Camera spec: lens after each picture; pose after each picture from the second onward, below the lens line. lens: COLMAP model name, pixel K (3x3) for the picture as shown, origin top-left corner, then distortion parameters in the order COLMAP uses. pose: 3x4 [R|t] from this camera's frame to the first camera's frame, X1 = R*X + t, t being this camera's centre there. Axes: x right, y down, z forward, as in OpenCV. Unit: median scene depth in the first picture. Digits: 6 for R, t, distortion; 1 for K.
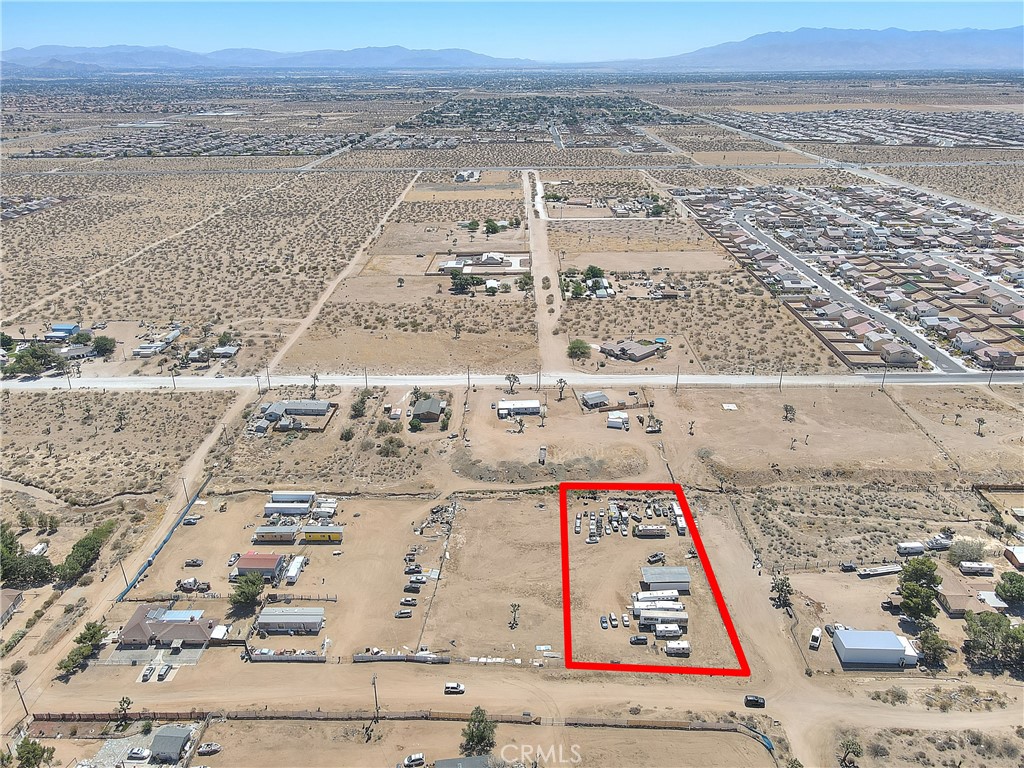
lens RADIAL K [[752.4, 0, 512.0], [0, 752.4, 384.0], [0, 0, 1]] dist [0.006809, 0.010263]
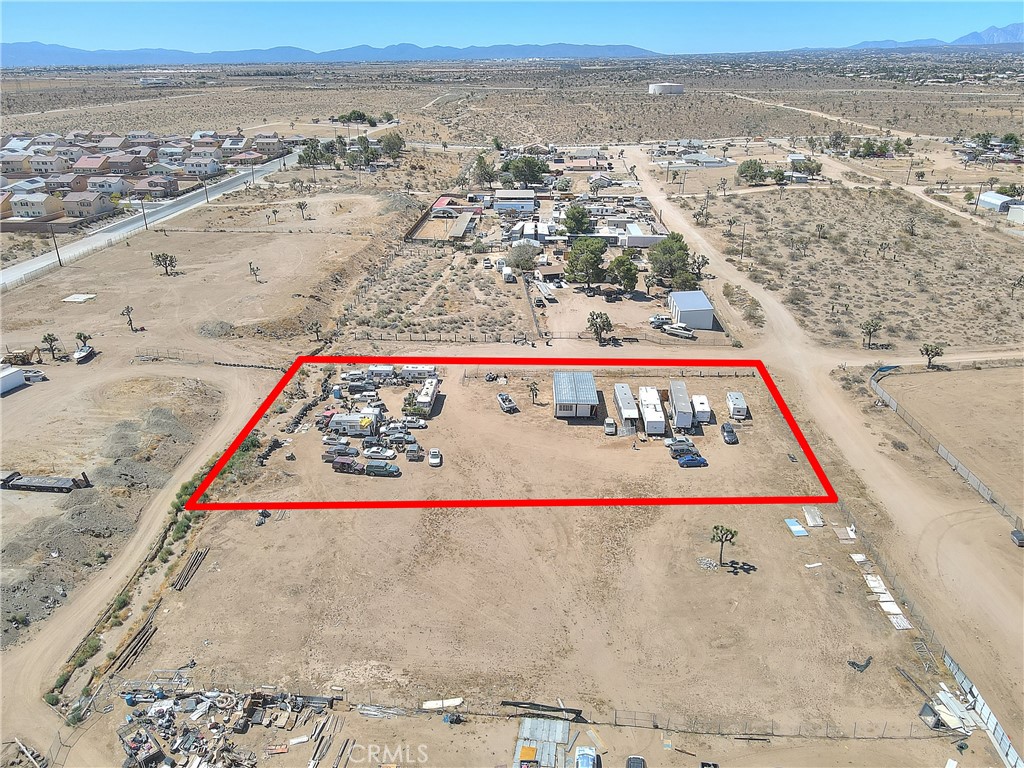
lens RADIAL K [[752.4, 0, 512.0], [0, 752.4, 384.0], [0, 0, 1]] dist [0.006809, 0.010263]
pose [[0.027844, -0.387408, 0.921488, -0.295772], [0.399851, 0.849199, 0.344935, 0.026649], [-0.916157, 0.358853, 0.178551, 0.833504]]
